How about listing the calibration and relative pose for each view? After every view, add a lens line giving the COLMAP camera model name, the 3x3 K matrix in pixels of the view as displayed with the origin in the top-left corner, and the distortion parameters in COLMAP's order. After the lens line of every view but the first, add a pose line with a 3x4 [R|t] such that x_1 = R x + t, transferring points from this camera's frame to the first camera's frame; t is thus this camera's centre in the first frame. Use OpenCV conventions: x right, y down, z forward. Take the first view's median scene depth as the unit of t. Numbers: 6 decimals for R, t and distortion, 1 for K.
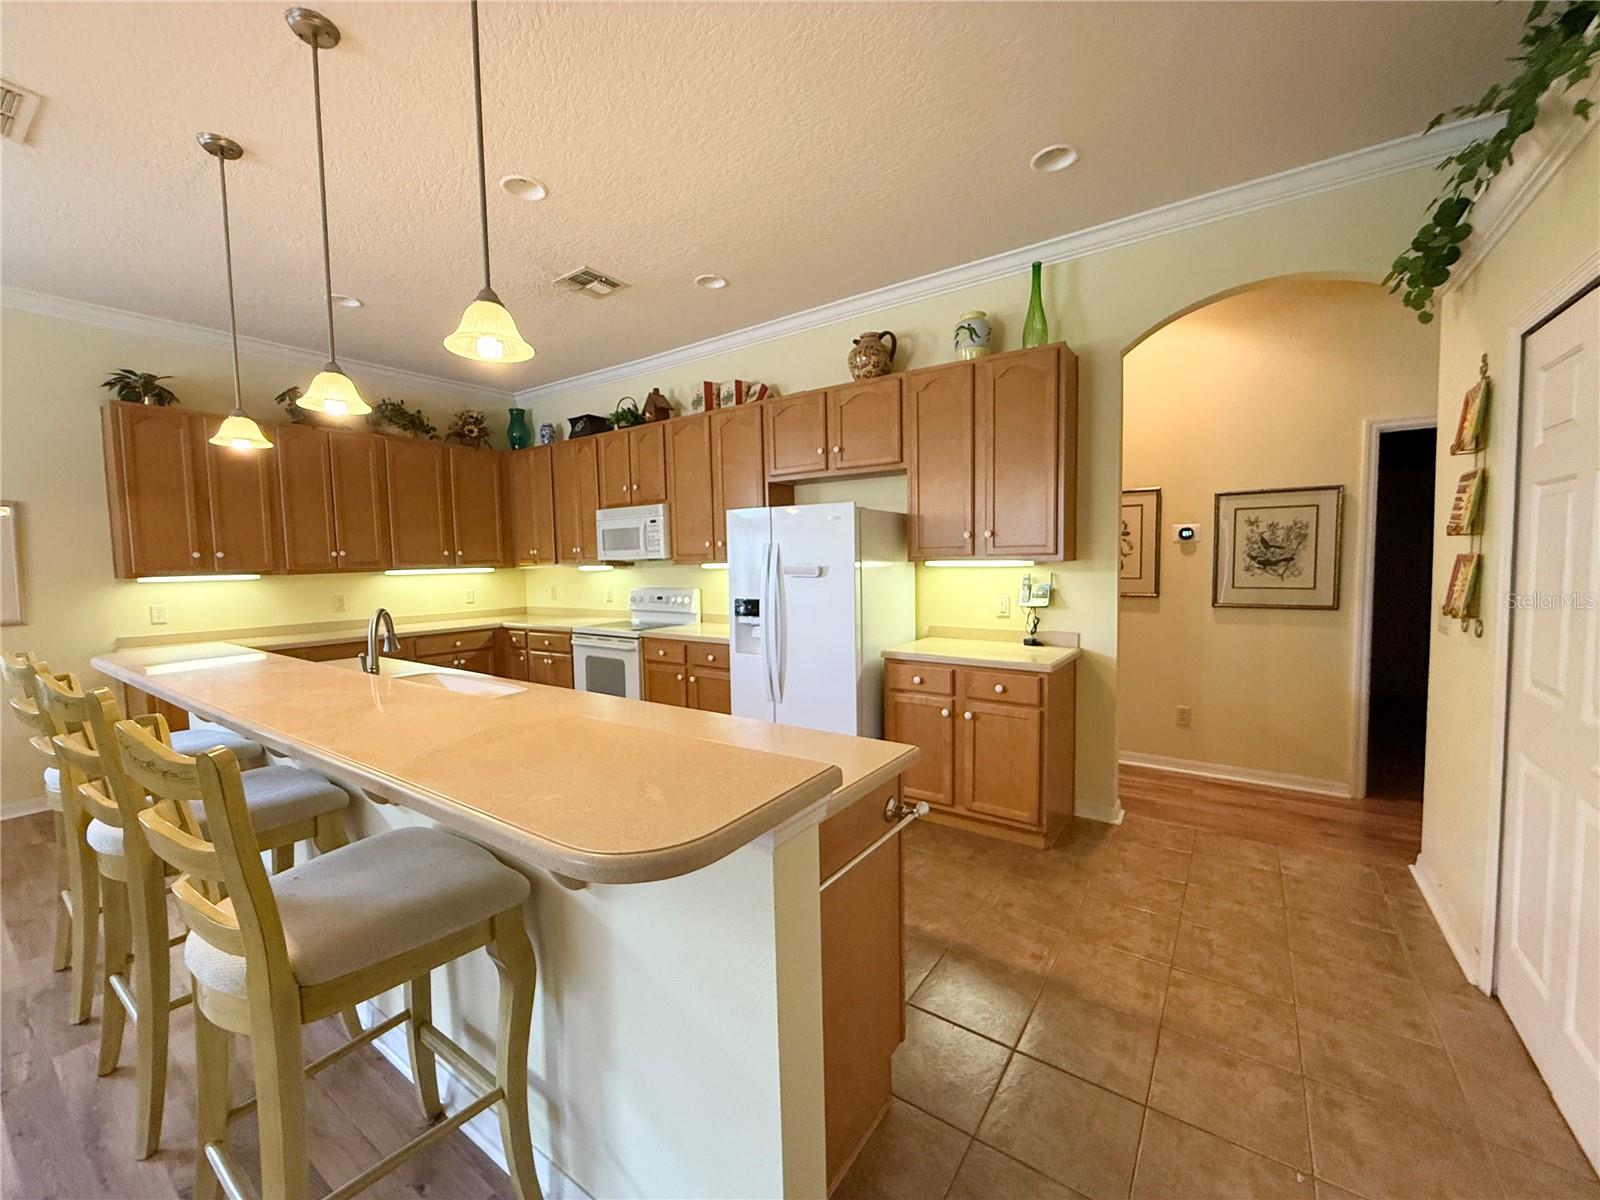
lens RADIAL K [[638.8, 0, 796.2], [0, 638.8, 600.0], [0, 0, 1]] dist [0.000443, 0.000133]
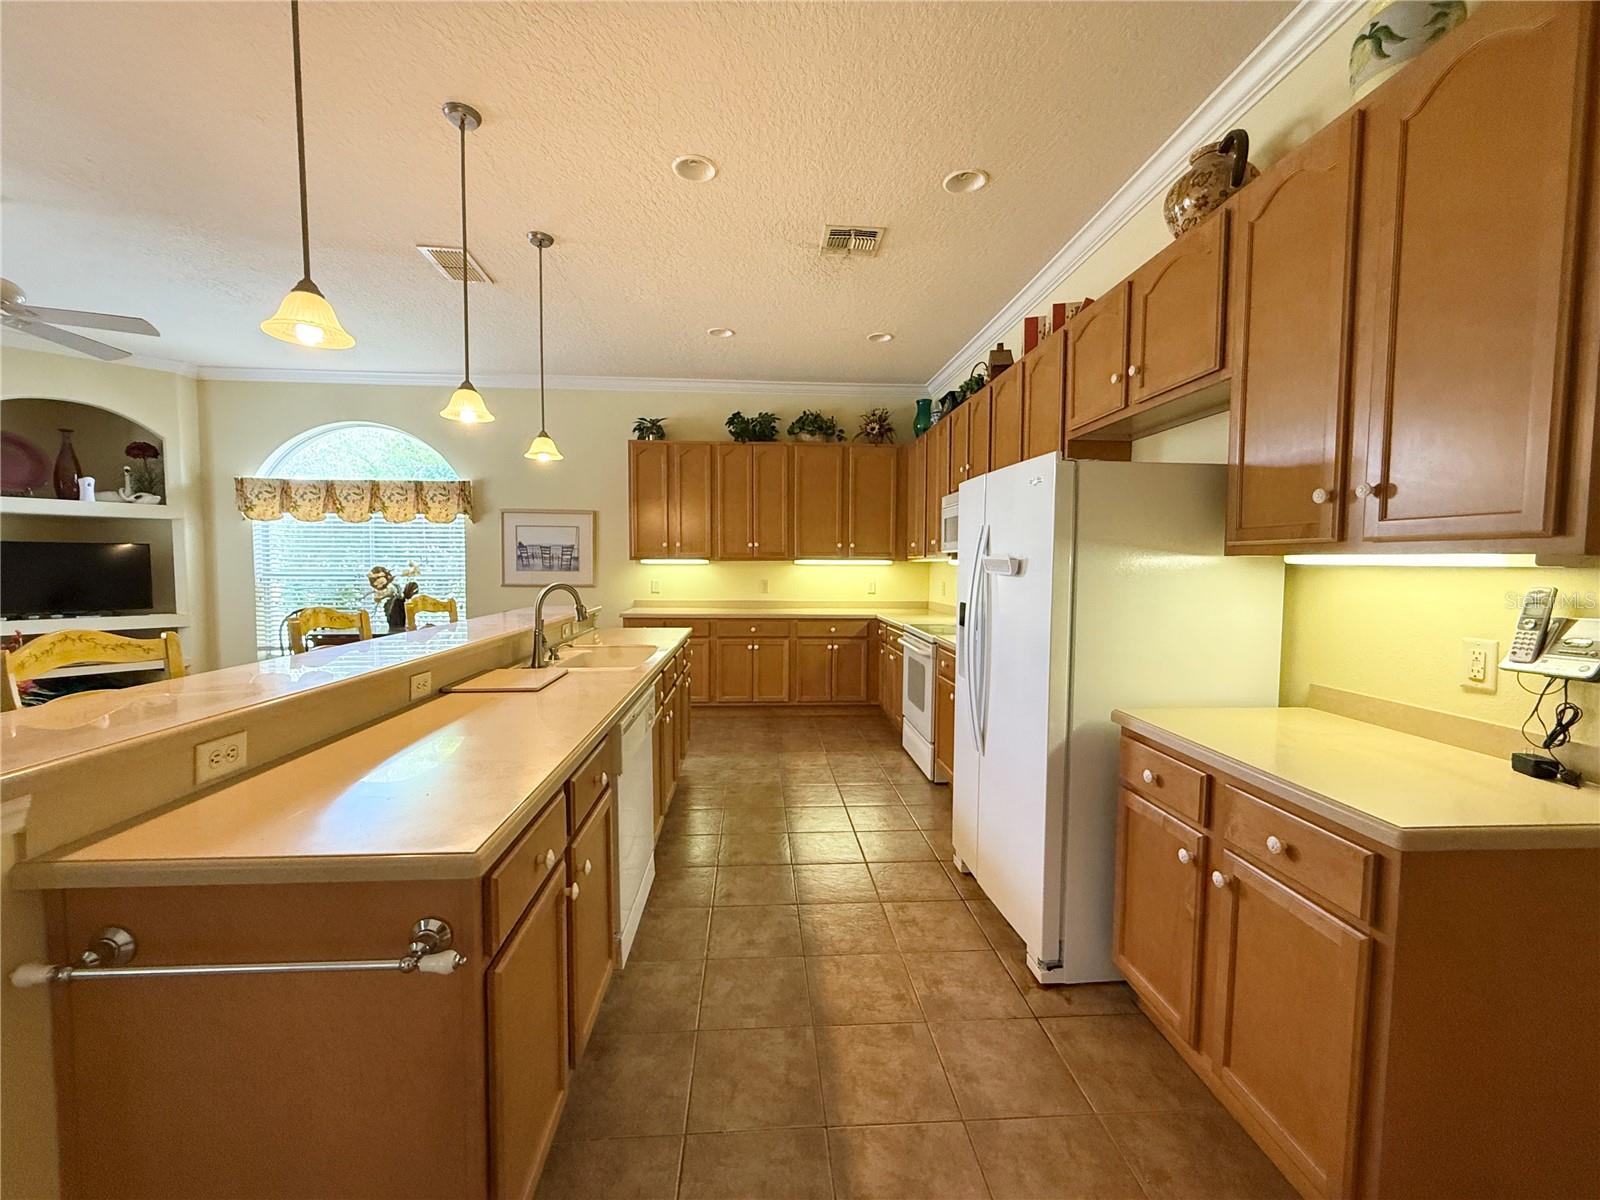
lens RADIAL K [[638.8, 0, 799.0], [0, 638.8, 598.0], [0, 0, 1]] dist [0.000443, 0.000133]
pose [[0.629995, 0.064755, -0.773894, 0.325195], [-0.068592, 0.997263, 0.027608, -0.012958], [0.773564, 0.035690, 0.632713, 0.349866]]
